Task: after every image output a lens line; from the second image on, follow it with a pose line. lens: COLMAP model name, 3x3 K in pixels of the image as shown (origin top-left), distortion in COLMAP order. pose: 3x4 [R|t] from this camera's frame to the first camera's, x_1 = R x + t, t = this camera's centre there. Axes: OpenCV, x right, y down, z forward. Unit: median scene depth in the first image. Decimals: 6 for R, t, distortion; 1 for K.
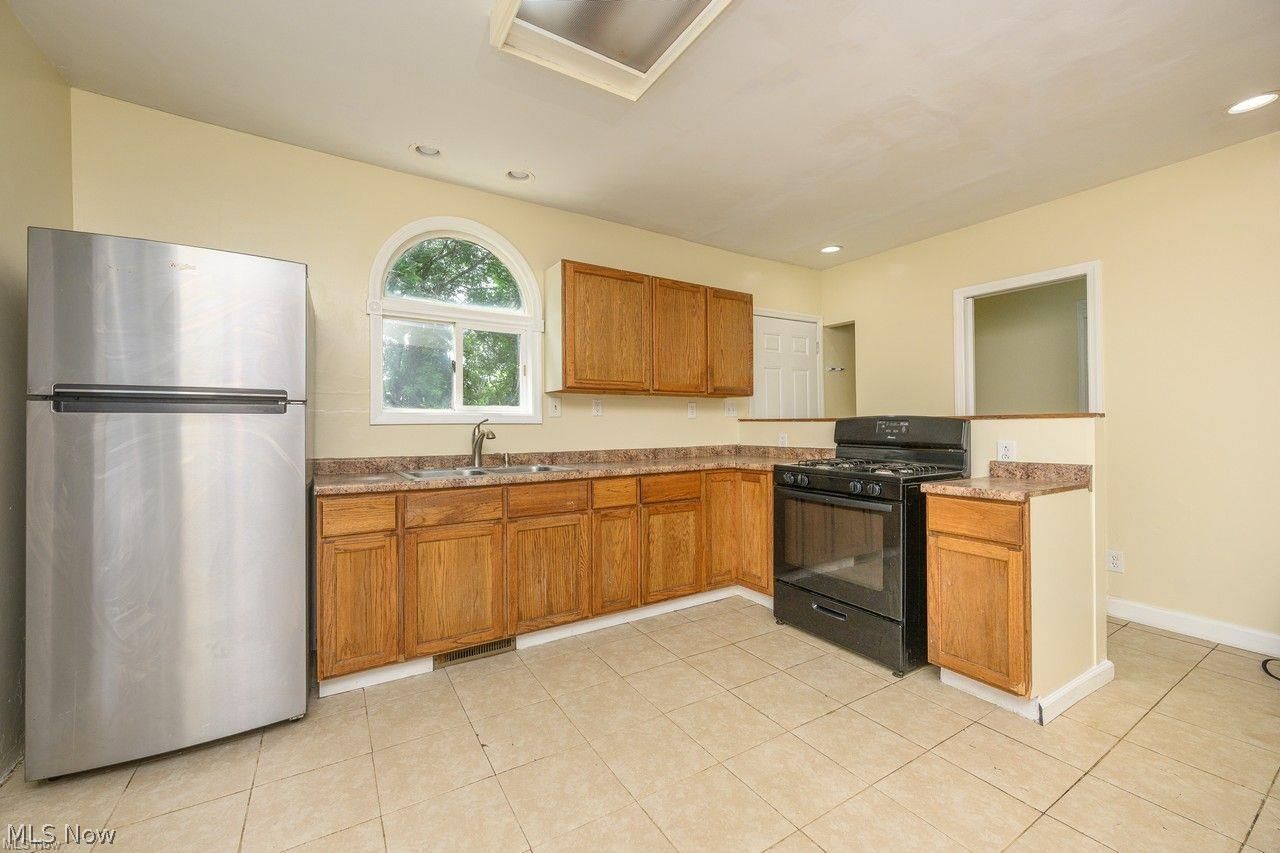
lens RADIAL K [[510.1, 0, 634.9], [0, 510.1, 420.6], [0, 0, 1]] dist [-0.000610, -0.000243]
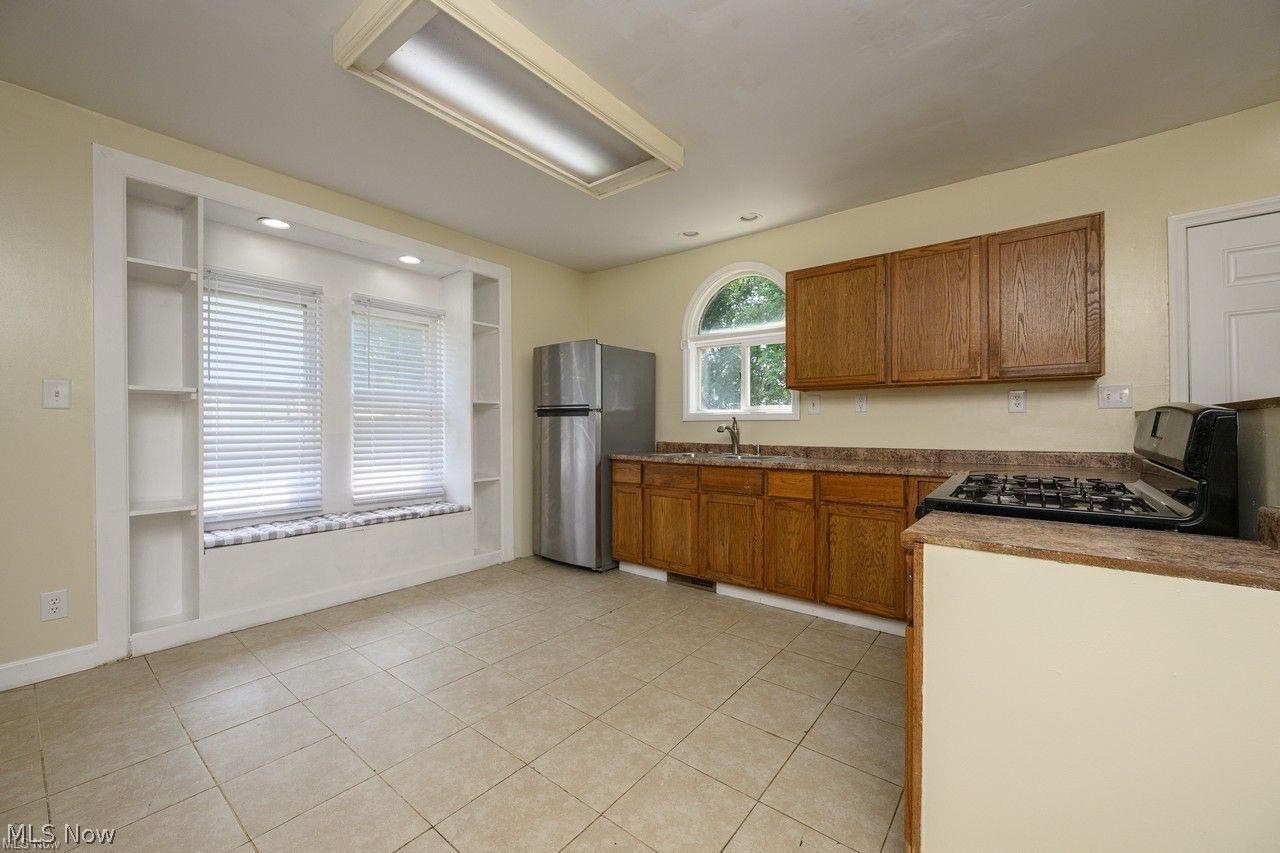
lens RADIAL K [[510.1, 0, 634.9], [0, 510.1, 420.6], [0, 0, 1]] dist [-0.000610, -0.000243]
pose [[0.328517, -0.001149, -0.944497, 0.893745], [0.009740, 0.999950, 0.002172, 0.001112], [0.944448, -0.009913, 0.328512, 0.356680]]
